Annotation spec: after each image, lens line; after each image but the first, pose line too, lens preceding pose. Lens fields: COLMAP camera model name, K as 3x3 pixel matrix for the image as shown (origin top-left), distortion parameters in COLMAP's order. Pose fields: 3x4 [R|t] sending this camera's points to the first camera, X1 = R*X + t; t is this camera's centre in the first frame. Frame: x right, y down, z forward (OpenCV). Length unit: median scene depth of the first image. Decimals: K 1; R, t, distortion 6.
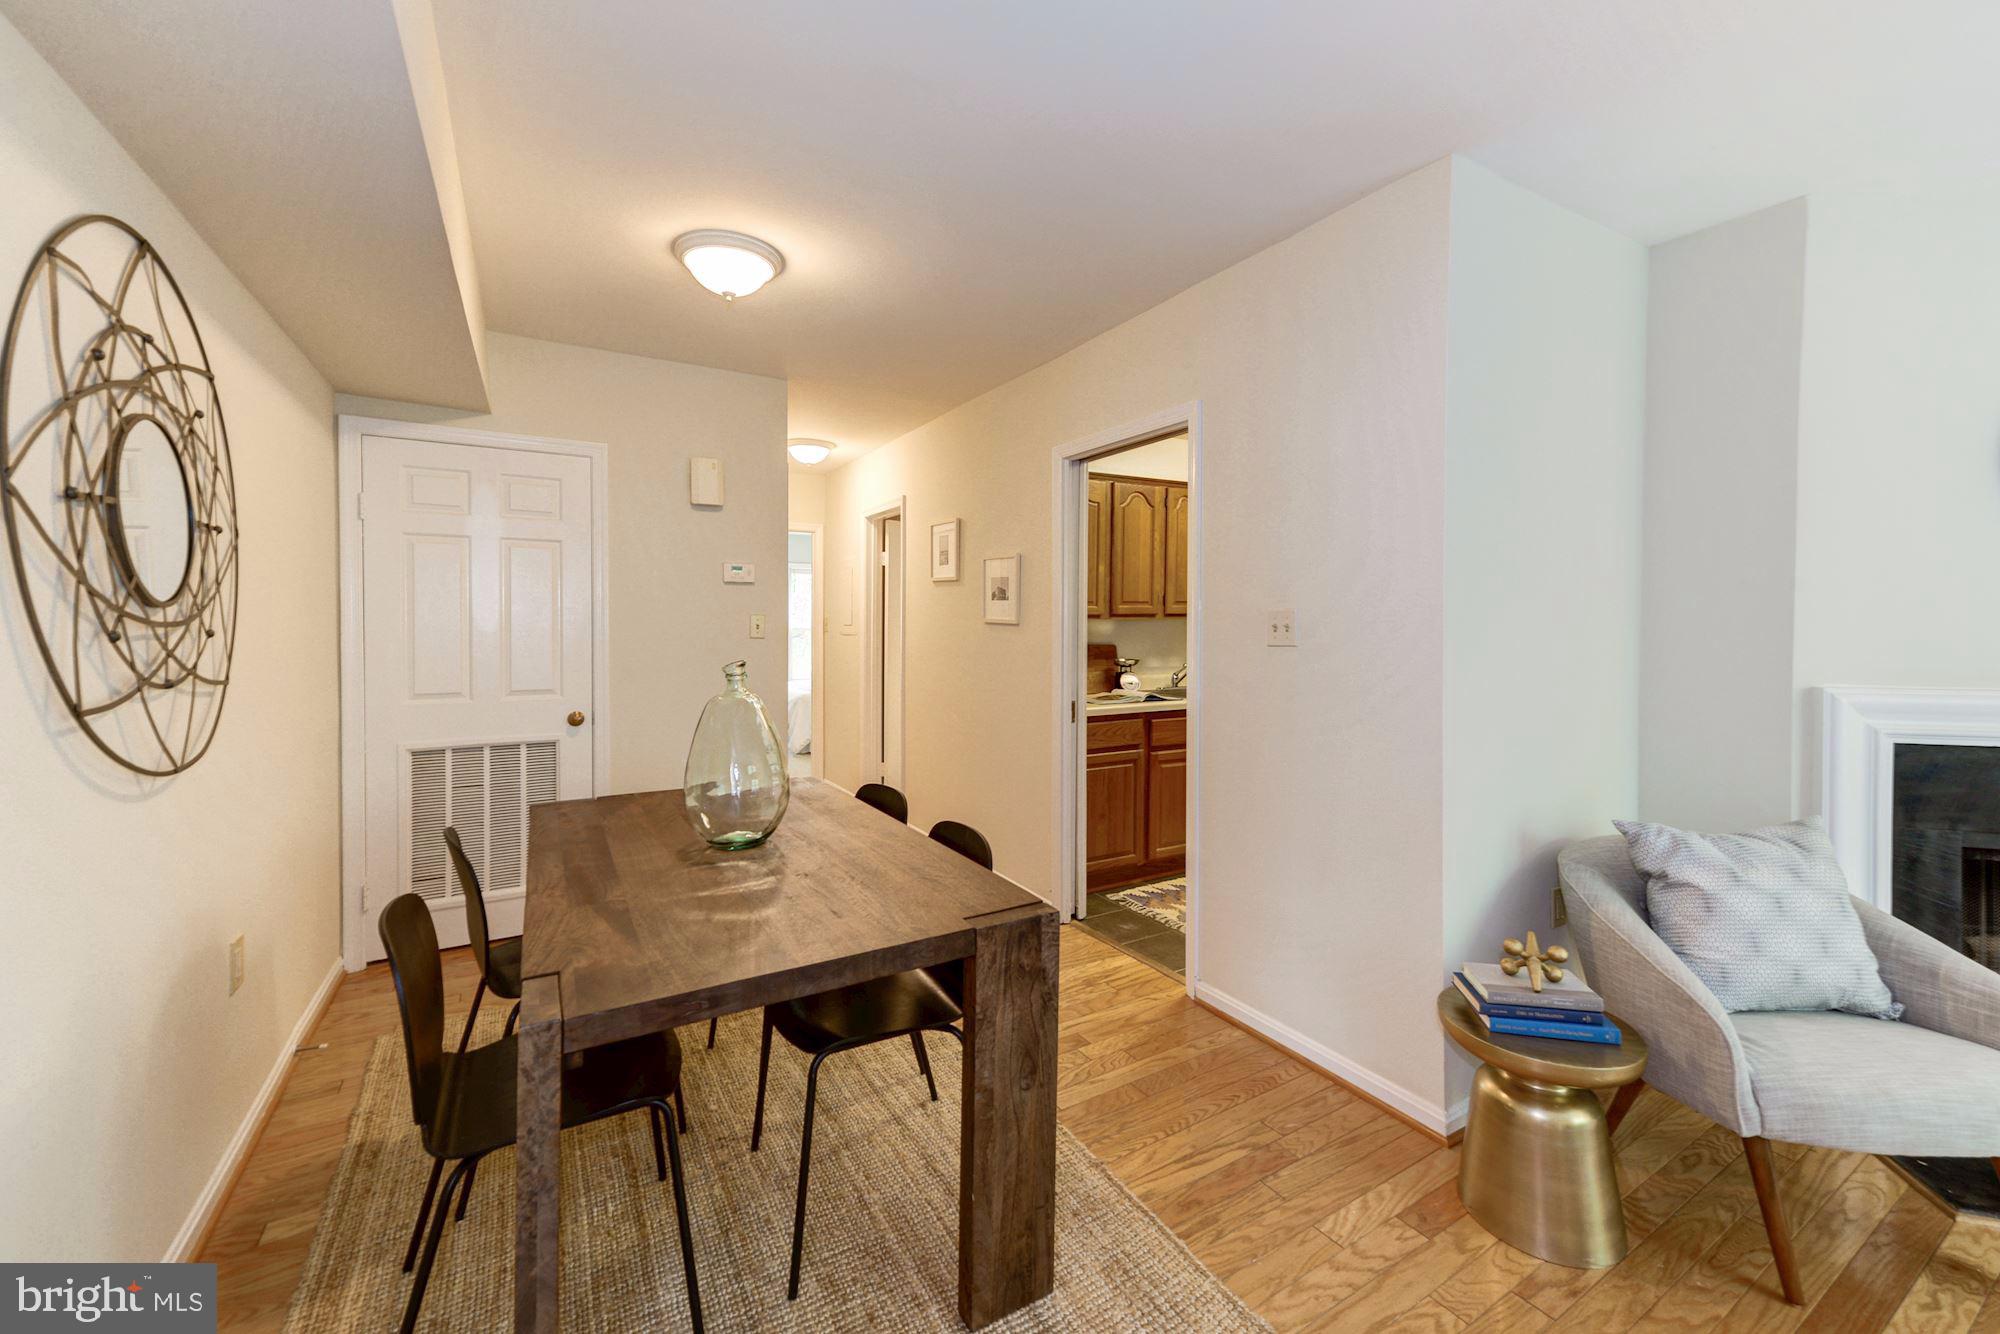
lens RADIAL K [[794.8, 0, 996.5], [0, 794.8, 634.8], [0, 0, 1]] dist [0.001967, 0.000325]
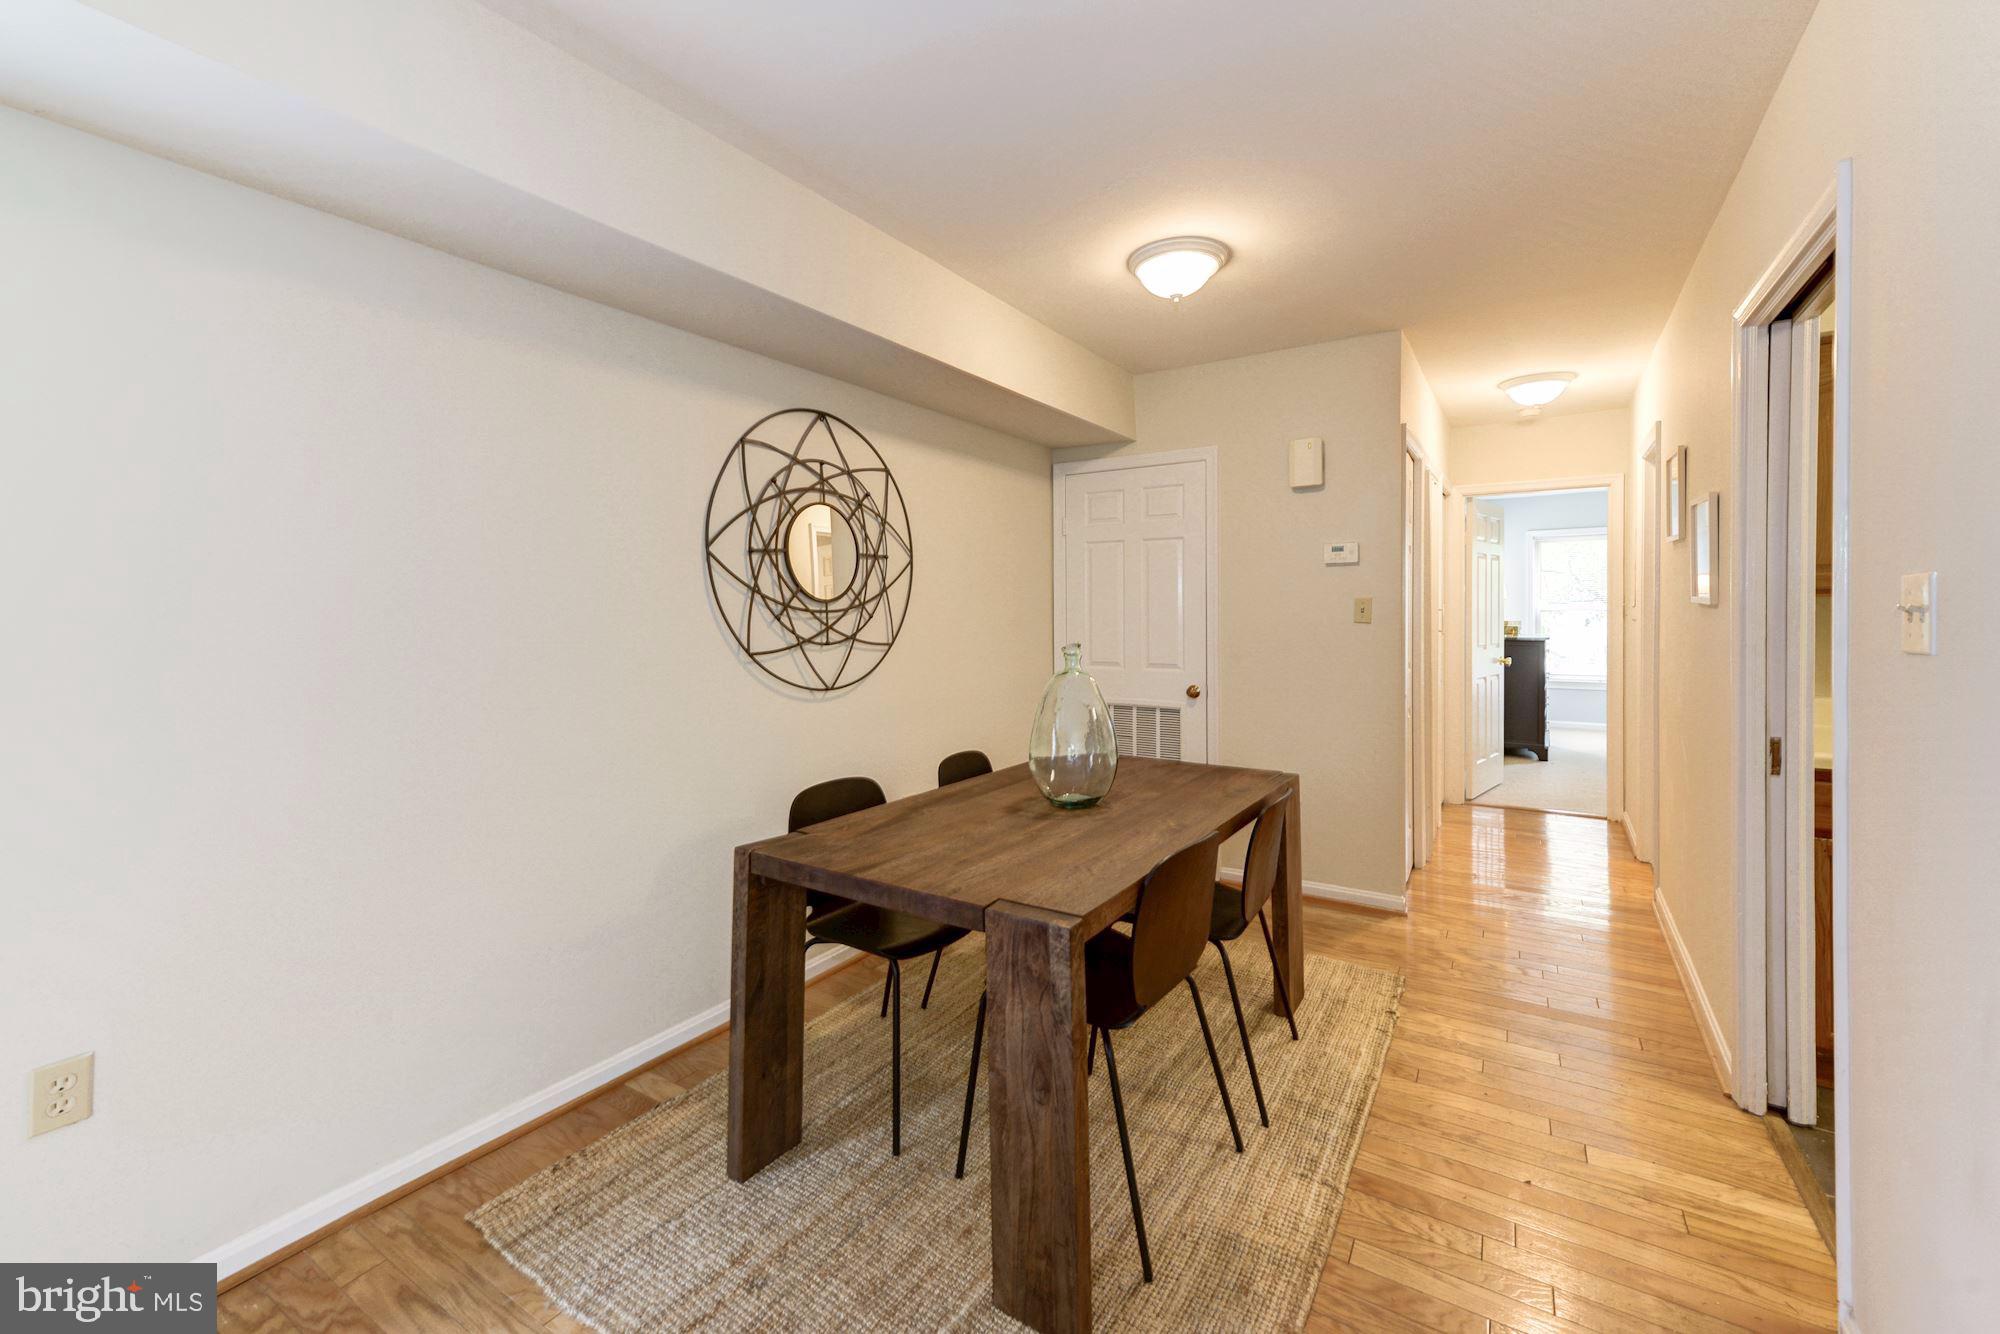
lens RADIAL K [[814.3, 0, 995.9], [0, 814.3, 607.2], [0, 0, 1]] dist [0.001474, 0.000066]
pose [[0.440905, -0.003727, -0.897546, 0.792128], [-0.006062, 0.999956, -0.007130, -0.011564], [0.897533, 0.008585, 0.440863, 0.462701]]
